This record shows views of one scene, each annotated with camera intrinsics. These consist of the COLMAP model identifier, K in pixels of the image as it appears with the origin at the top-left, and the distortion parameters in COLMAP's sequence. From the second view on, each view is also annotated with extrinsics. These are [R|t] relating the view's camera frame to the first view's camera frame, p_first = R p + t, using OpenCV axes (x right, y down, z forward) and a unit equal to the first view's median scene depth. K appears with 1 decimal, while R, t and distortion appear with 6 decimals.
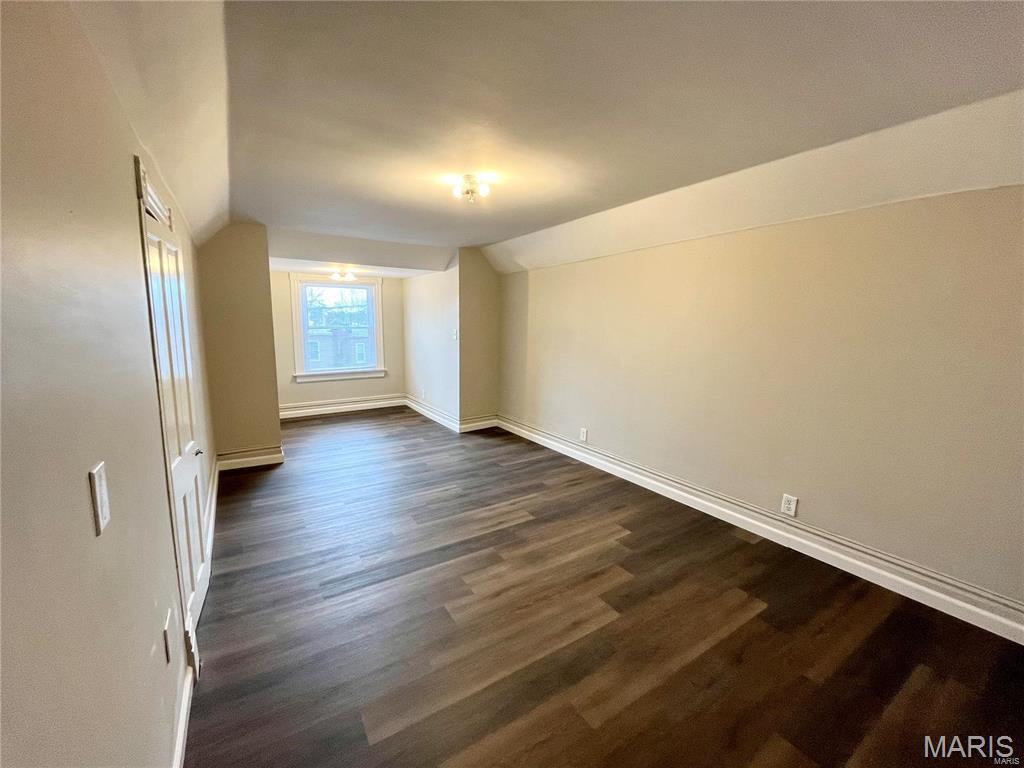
lens RADIAL K [[414.1, 0, 514.4], [0, 414.1, 380.8], [0, 0, 1]] dist [0.001441, -0.000126]
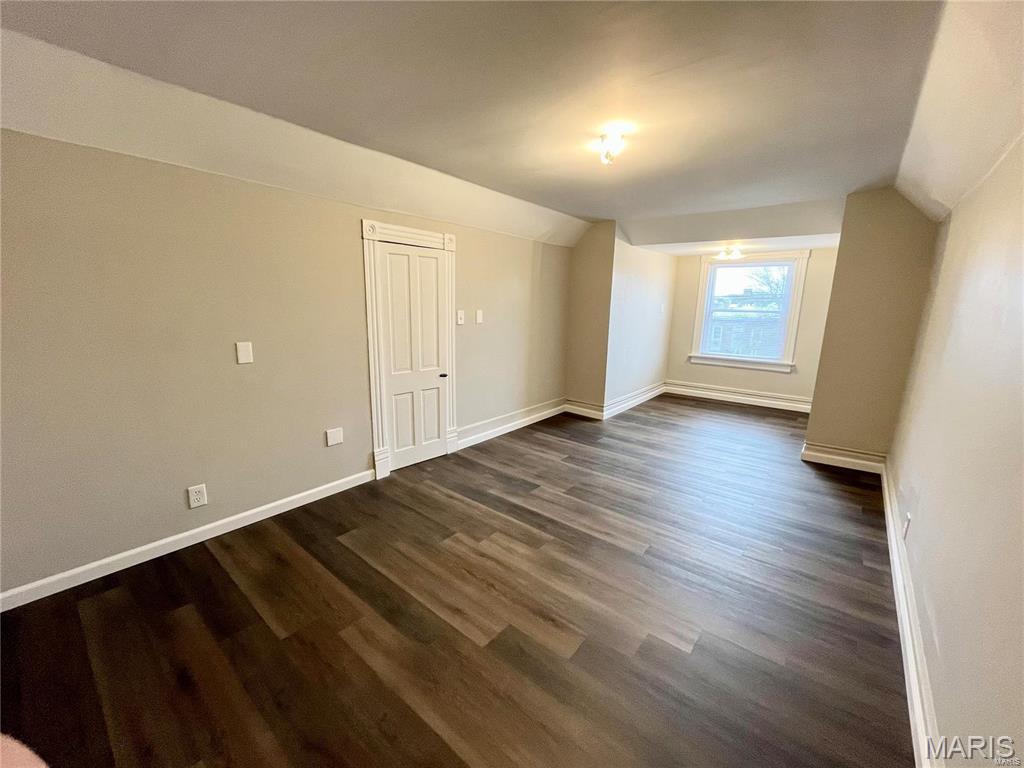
lens RADIAL K [[414.1, 0, 509.9], [0, 414.1, 381.4], [0, 0, 1]] dist [0.001441, -0.000126]
pose [[0.302452, 0.182199, -0.935589, 0.538187], [-0.146401, 0.978793, 0.143285, -0.054116], [0.941854, 0.093634, 0.322712, 0.402950]]
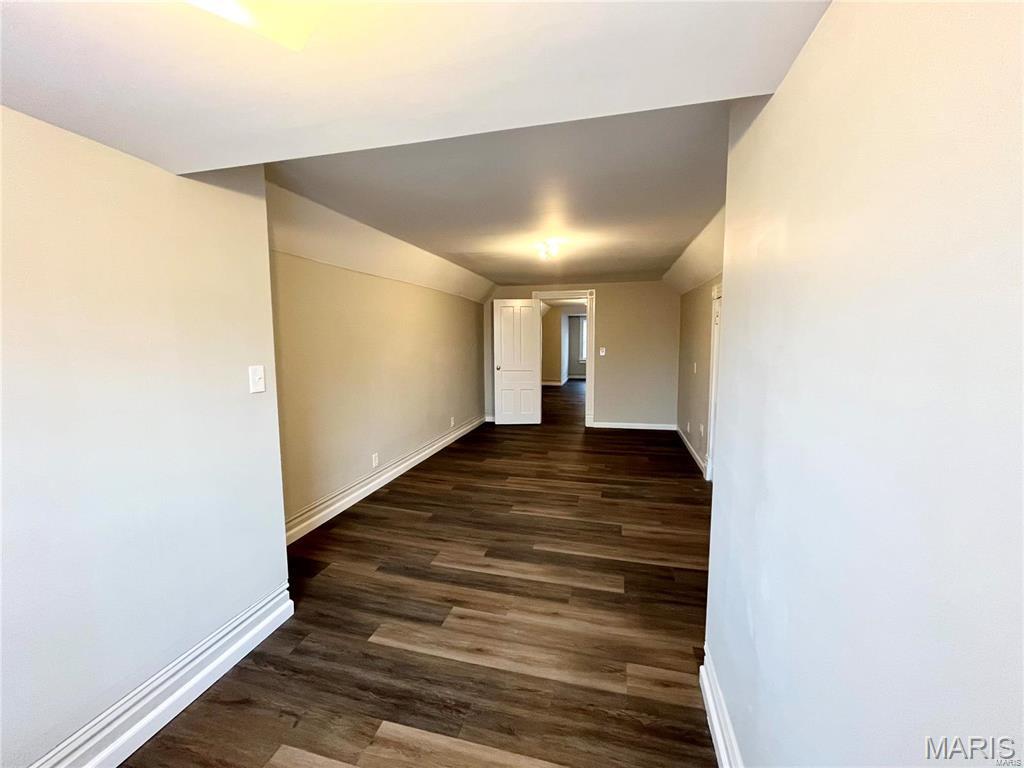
lens RADIAL K [[414.1, 0, 504.8], [0, 414.1, 384.1], [0, 0, 1]] dist [0.001441, -0.000126]
pose [[-0.669013, -0.086933, 0.738150, -0.812291], [0.096339, 0.974615, 0.202098, -0.229309], [-0.736981, 0.206319, -0.643655, 1.563022]]
